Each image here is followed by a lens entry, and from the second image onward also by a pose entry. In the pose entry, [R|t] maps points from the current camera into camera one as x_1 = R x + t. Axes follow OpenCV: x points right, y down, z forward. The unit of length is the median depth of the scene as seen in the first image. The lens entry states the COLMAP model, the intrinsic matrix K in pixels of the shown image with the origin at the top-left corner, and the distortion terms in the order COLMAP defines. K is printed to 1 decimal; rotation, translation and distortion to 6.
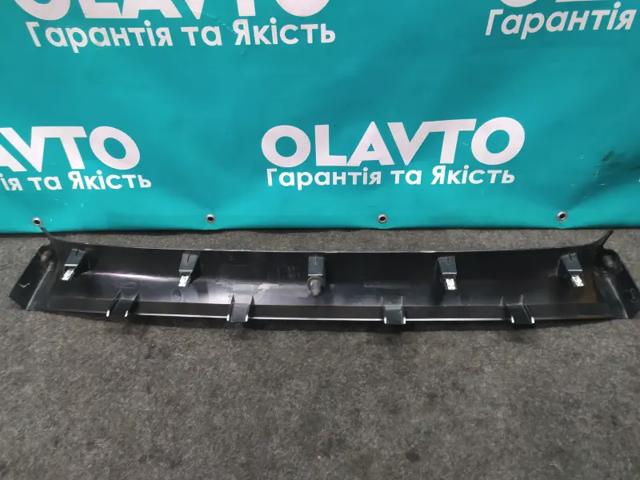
lens RADIAL K [[480.0, 0, 318.5], [0, 480.0, 243.7], [0, 0, 1]] dist [0.048045, -0.063587]
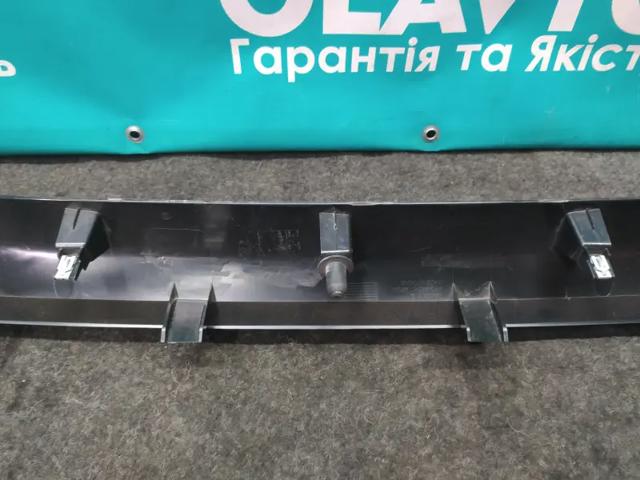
lens RADIAL K [[480.0, 0, 318.4], [0, 480.0, 237.4], [0, 0, 1]] dist [0.048045, -0.063587]
pose [[0.998164, -0.015220, 0.058634, -0.049682], [0.005258, 0.986035, 0.166454, -0.030825], [-0.060348, -0.165840, 0.984304, 0.480799]]
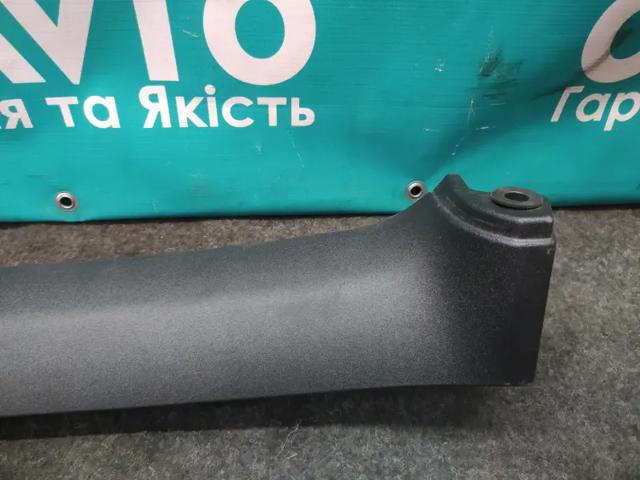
lens RADIAL K [[480.0, 0, 323.4], [0, 480.0, 244.4], [0, 0, 1]] dist [0.048045, -0.063587]
pose [[0.990183, -0.034390, 0.135481, 0.384753], [0.023919, 0.996653, 0.078173, -0.048616], [-0.137716, -0.074165, 0.987691, 0.569301]]
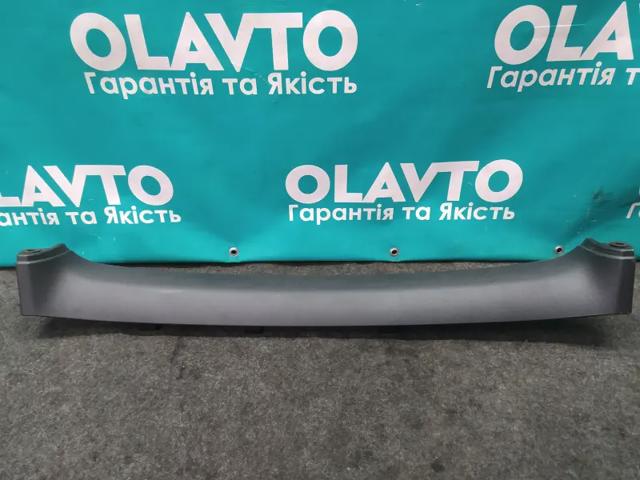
lens RADIAL K [[480.0, 0, 318.2], [0, 480.0, 242.4], [0, 0, 1]] dist [0.048045, -0.063587]
pose [[0.999717, 0.003601, 0.023534, -0.074947], [-0.000853, 0.993277, -0.115761, 0.061534], [-0.023792, 0.115708, 0.992998, -0.082477]]
